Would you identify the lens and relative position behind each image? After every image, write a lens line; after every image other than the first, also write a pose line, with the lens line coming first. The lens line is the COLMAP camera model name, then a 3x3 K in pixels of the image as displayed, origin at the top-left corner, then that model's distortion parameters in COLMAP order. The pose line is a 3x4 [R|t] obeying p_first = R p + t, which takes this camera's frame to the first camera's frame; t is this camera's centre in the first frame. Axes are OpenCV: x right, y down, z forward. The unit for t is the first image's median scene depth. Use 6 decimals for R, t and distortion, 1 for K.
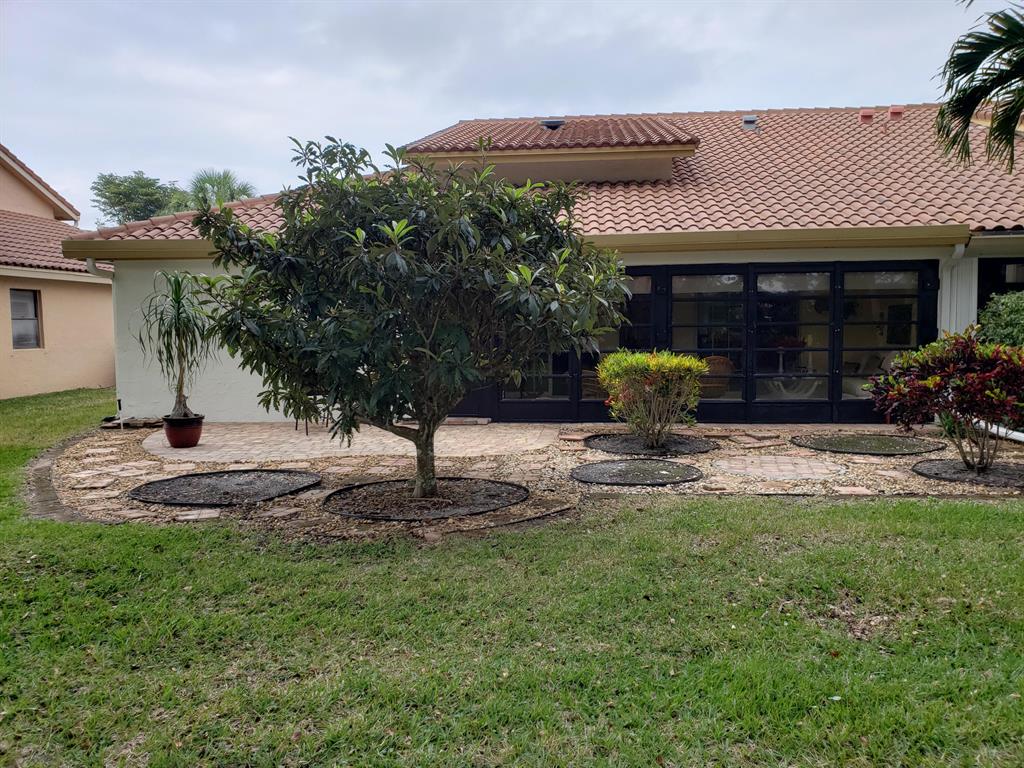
lens RADIAL K [[788.7, 0, 512.0], [0, 788.7, 384.0], [0, 0, 1]] dist [0.078796, -0.091109]
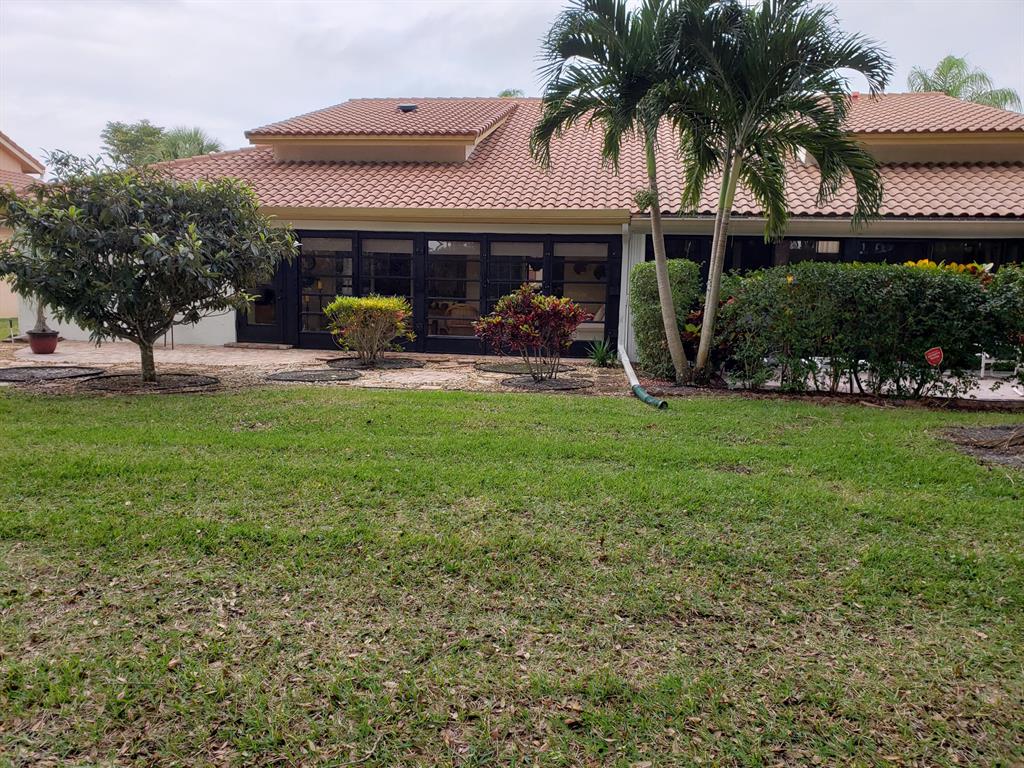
lens RADIAL K [[788.7, 0, 512.0], [0, 788.7, 384.0], [0, 0, 1]] dist [0.078796, -0.091109]
pose [[0.998906, 0.035416, -0.030527, 0.443751], [-0.033681, 0.997886, 0.055573, 0.025933], [0.032430, -0.054484, 0.997988, -0.364005]]
